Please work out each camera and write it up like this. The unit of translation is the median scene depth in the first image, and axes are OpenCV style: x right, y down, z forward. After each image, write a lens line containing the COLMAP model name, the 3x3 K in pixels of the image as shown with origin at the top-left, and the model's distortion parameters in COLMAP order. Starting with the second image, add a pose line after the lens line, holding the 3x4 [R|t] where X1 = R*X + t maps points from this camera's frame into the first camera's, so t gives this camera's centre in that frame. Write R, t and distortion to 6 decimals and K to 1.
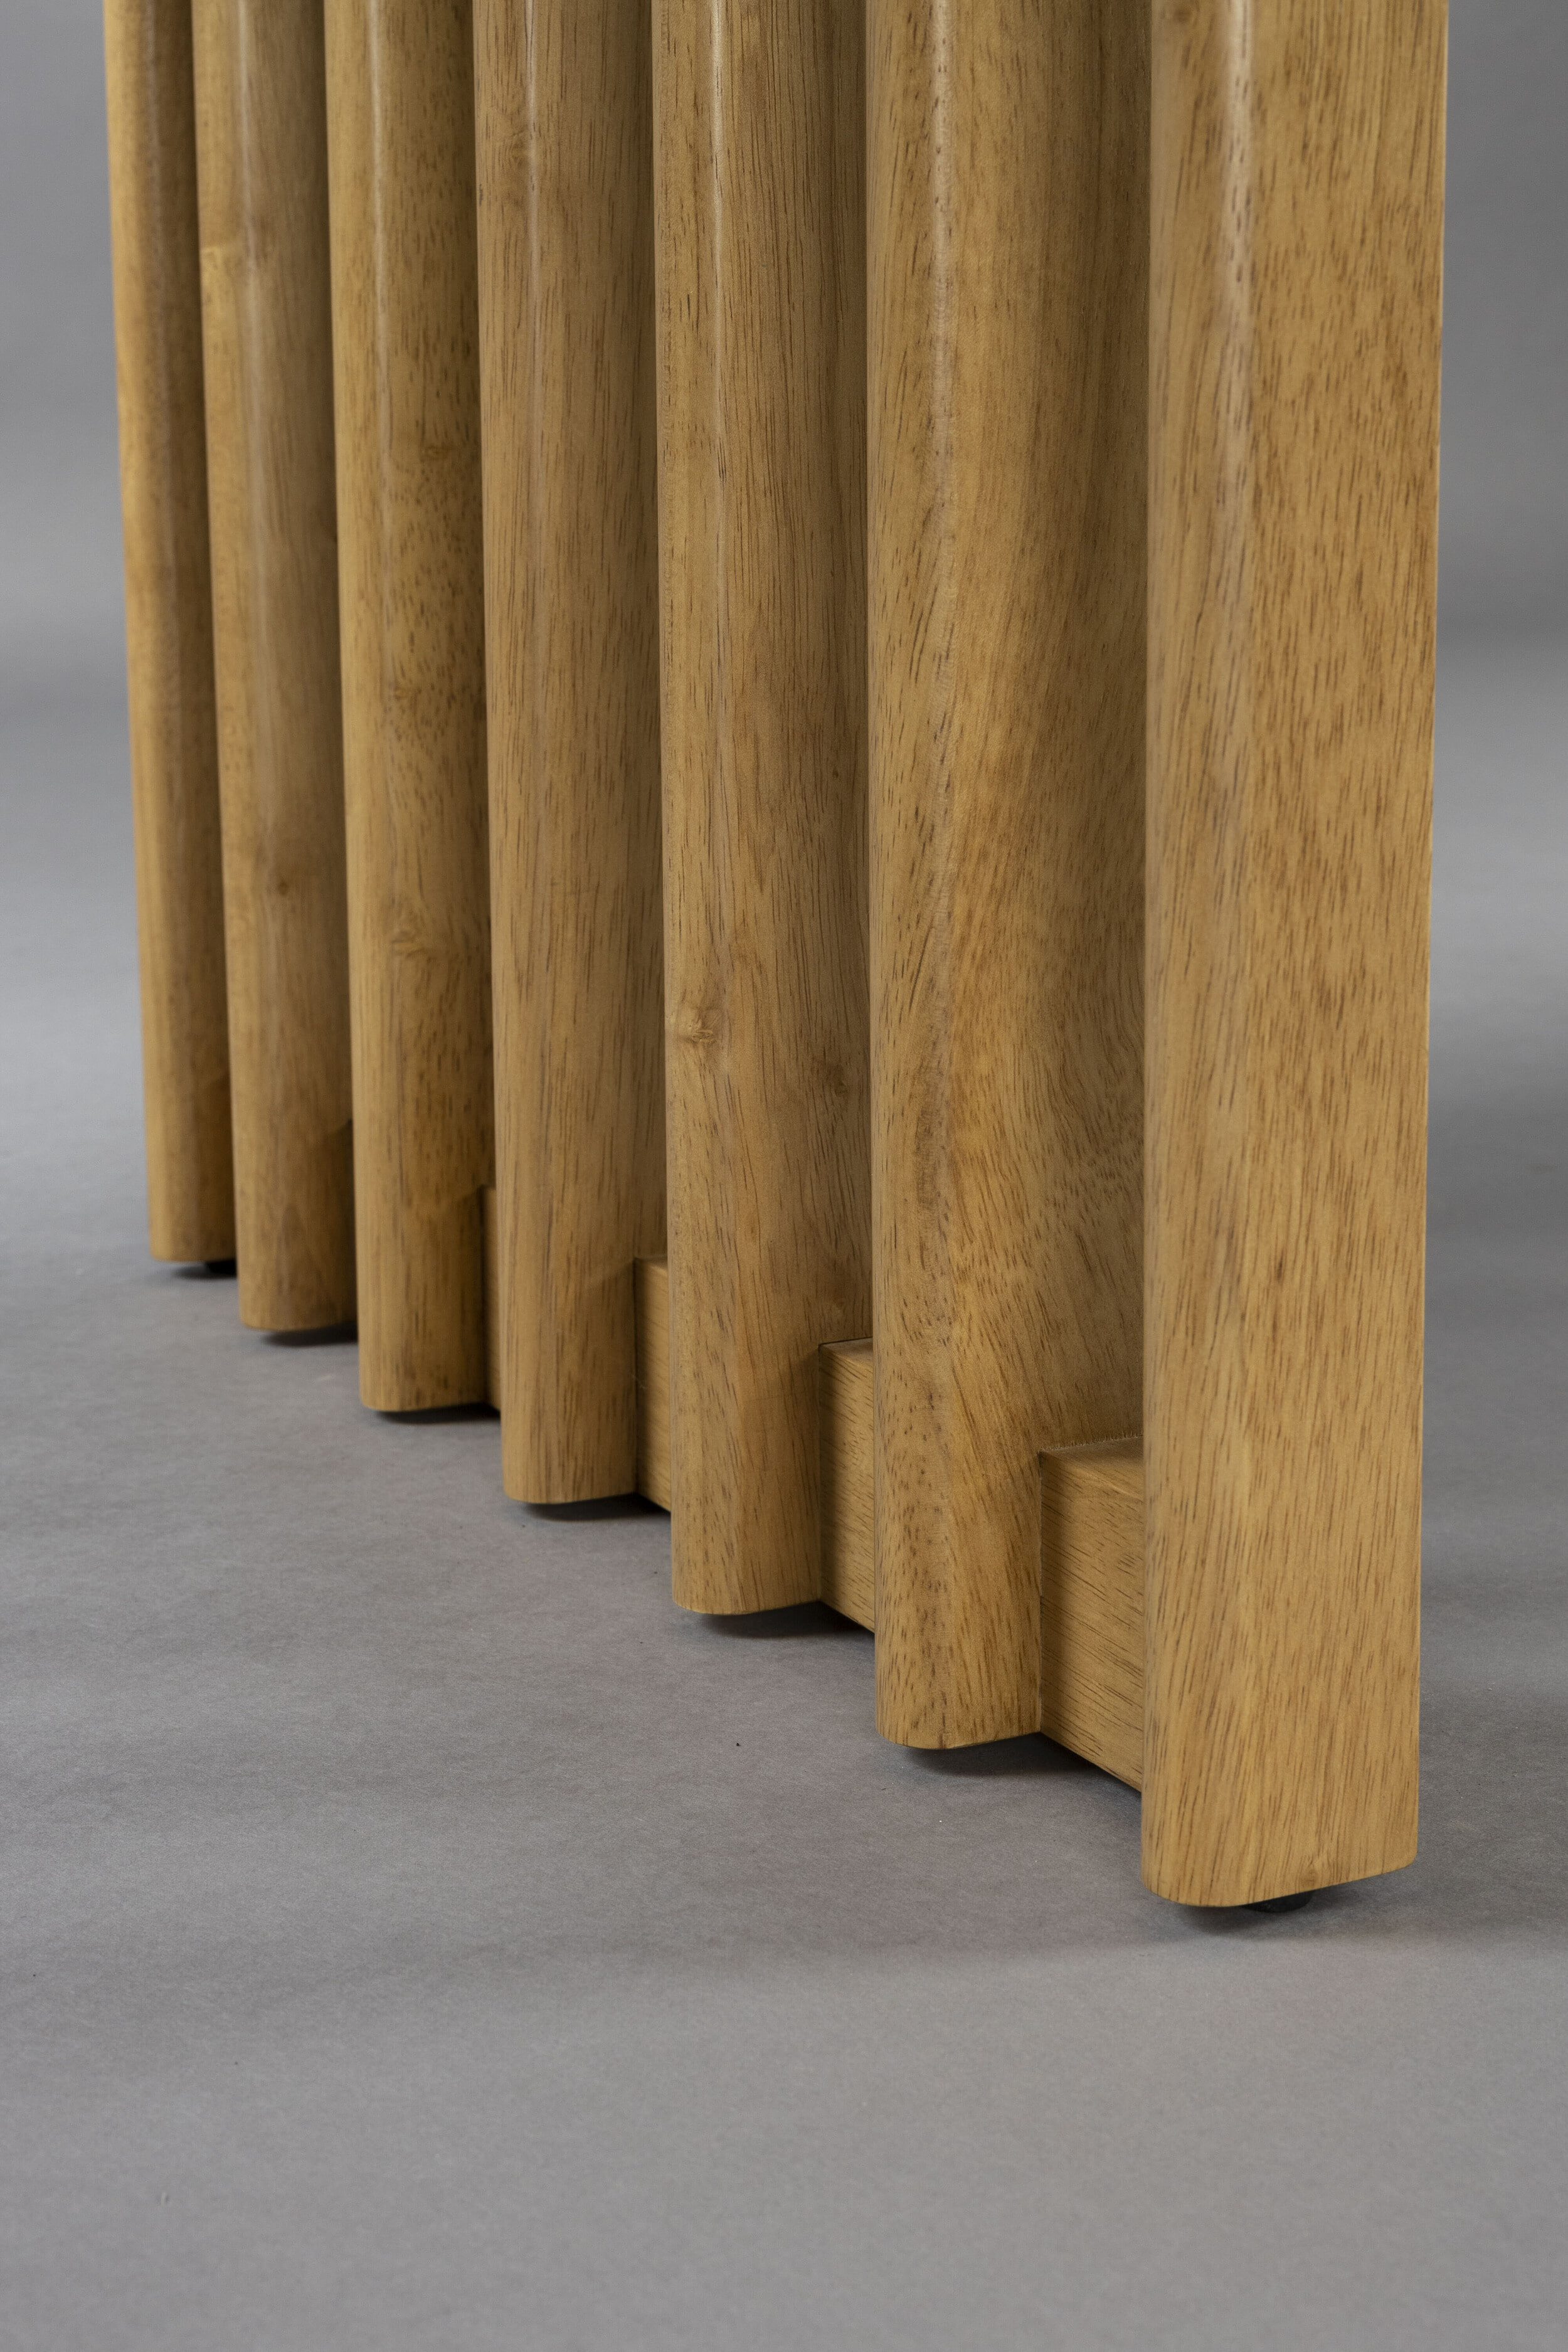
lens RADIAL K [[3801.0, 0, 777.2], [0, 3801.0, 1171.1], [0, 0, 1]] dist [0.039649, 0.000000]
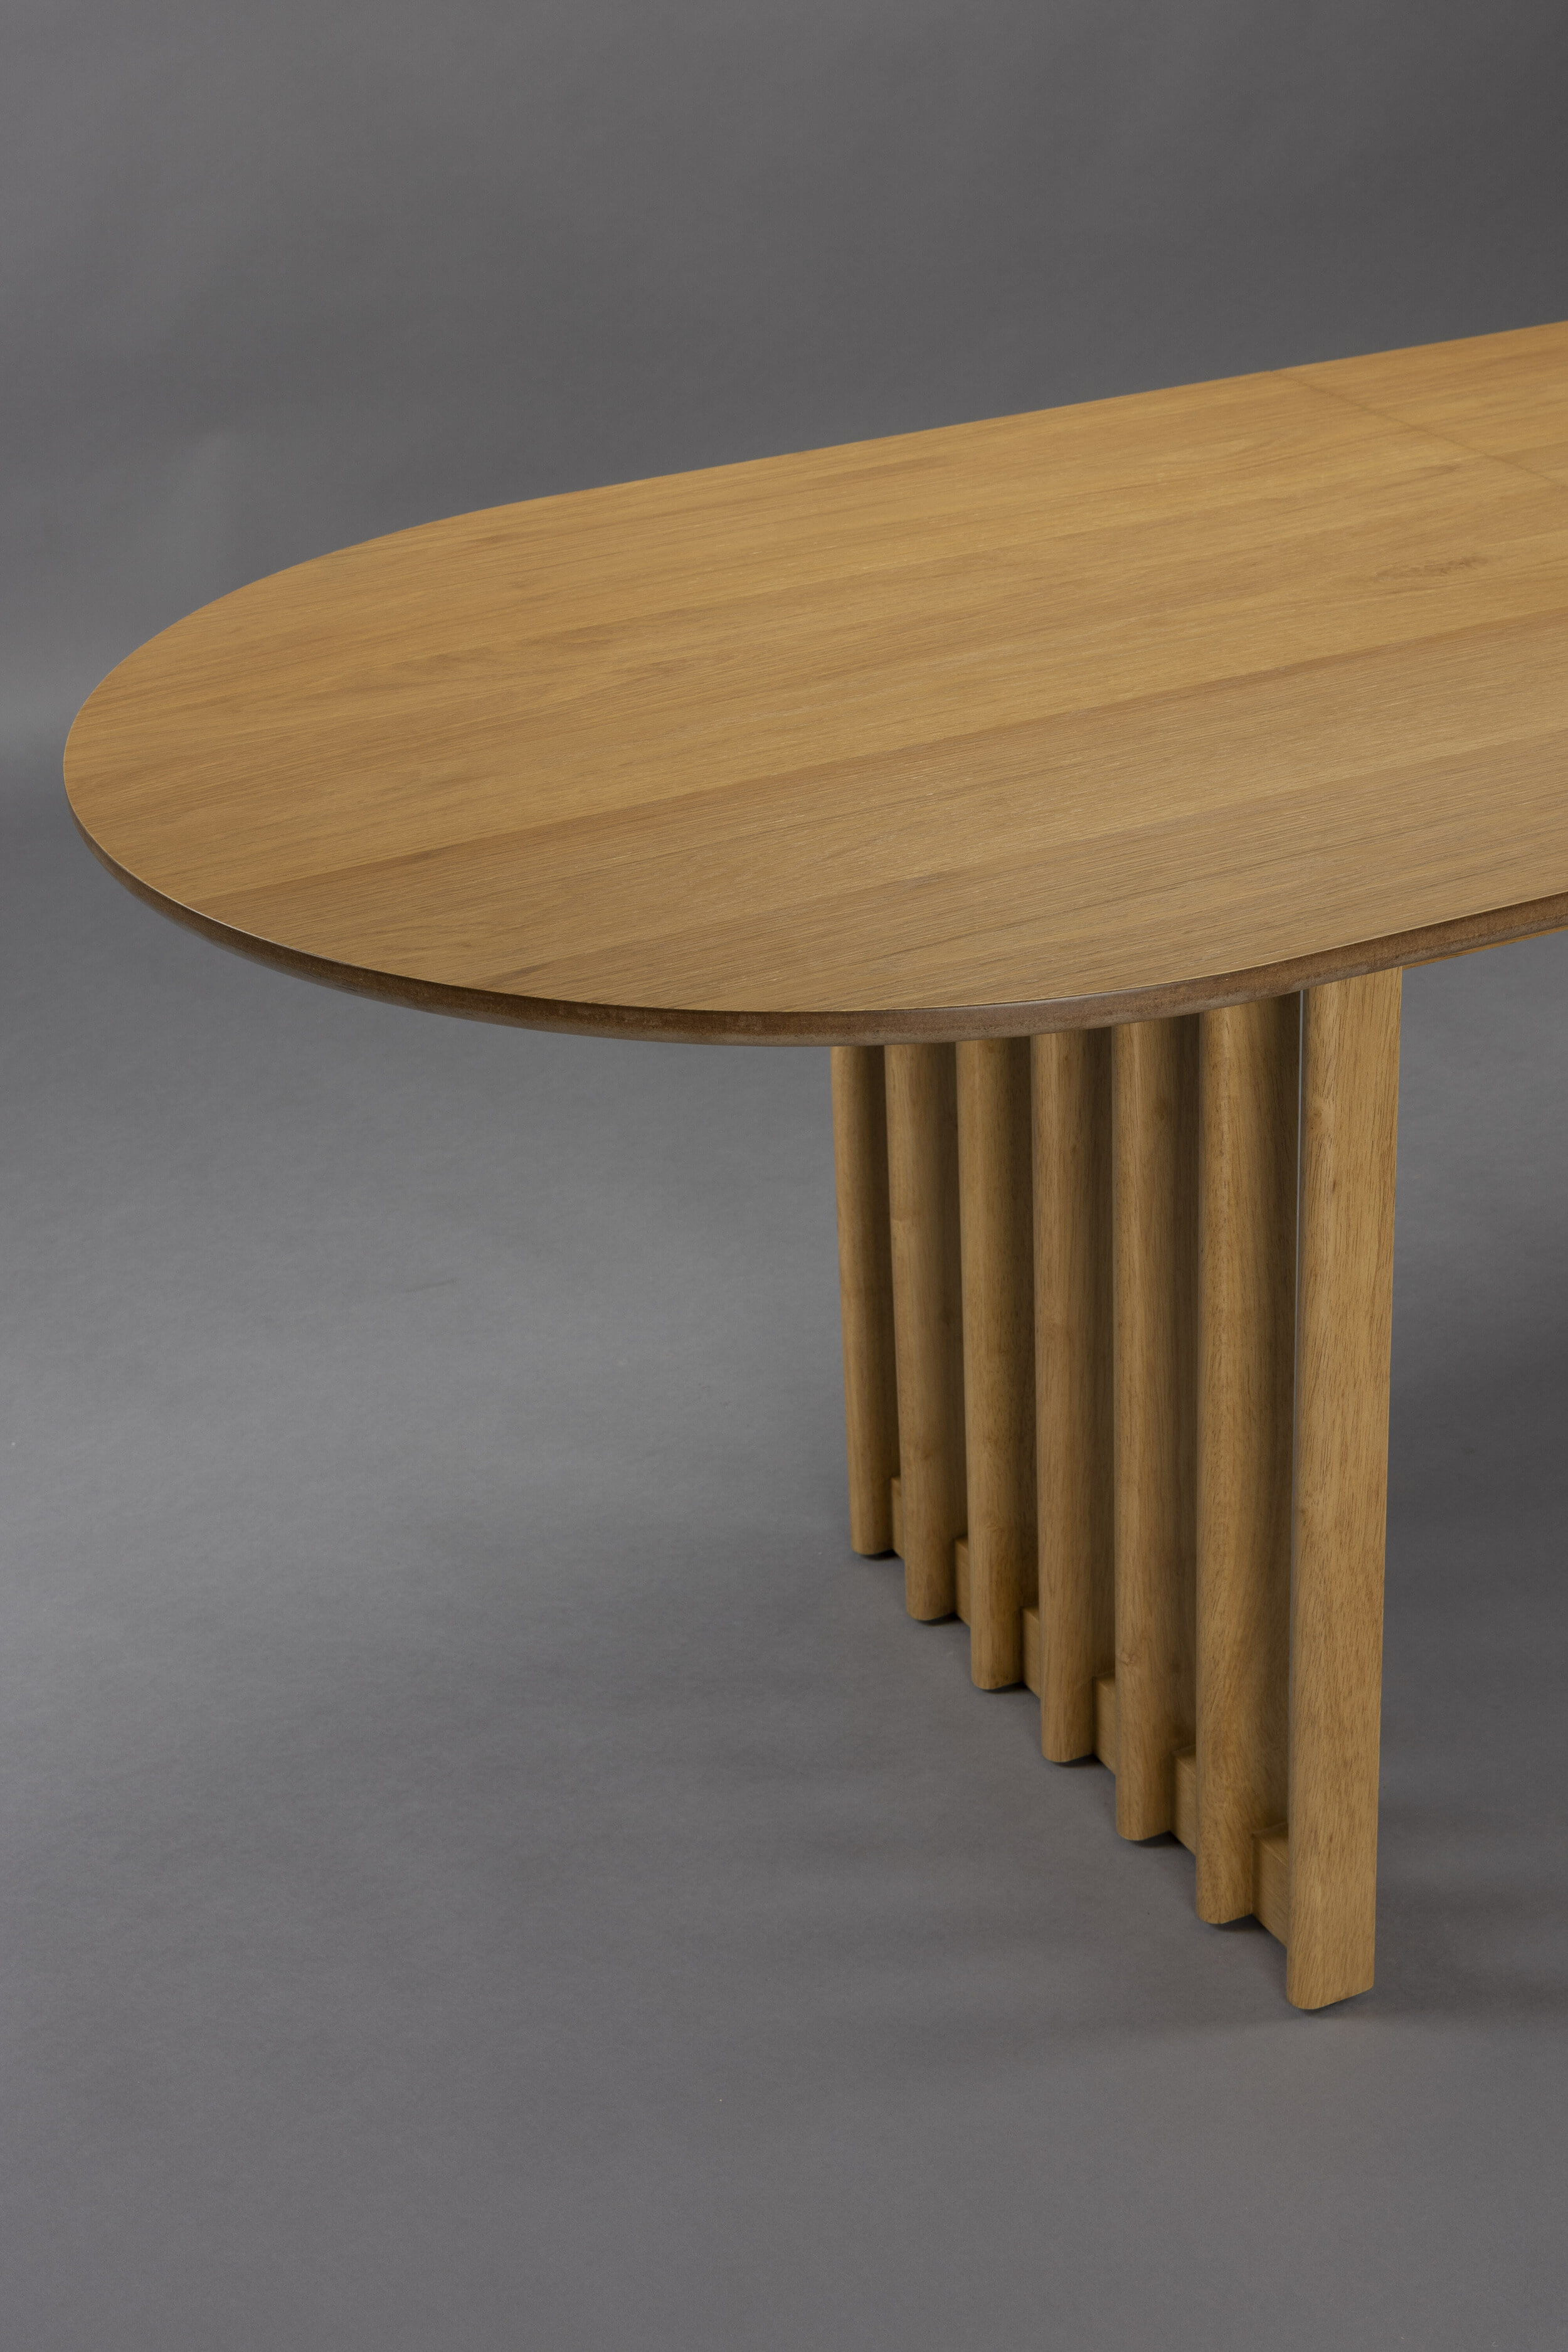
lens RADIAL K [[3801.0, 0, 785.1], [0, 3801.0, 1180.8], [0, 0, 1]] dist [0.039649, 0.000000]
pose [[0.999224, -0.020108, -0.033857, -0.193936], [0.028882, 0.958666, 0.283065, -1.331527], [0.026765, -0.283823, 0.958503, -1.803634]]
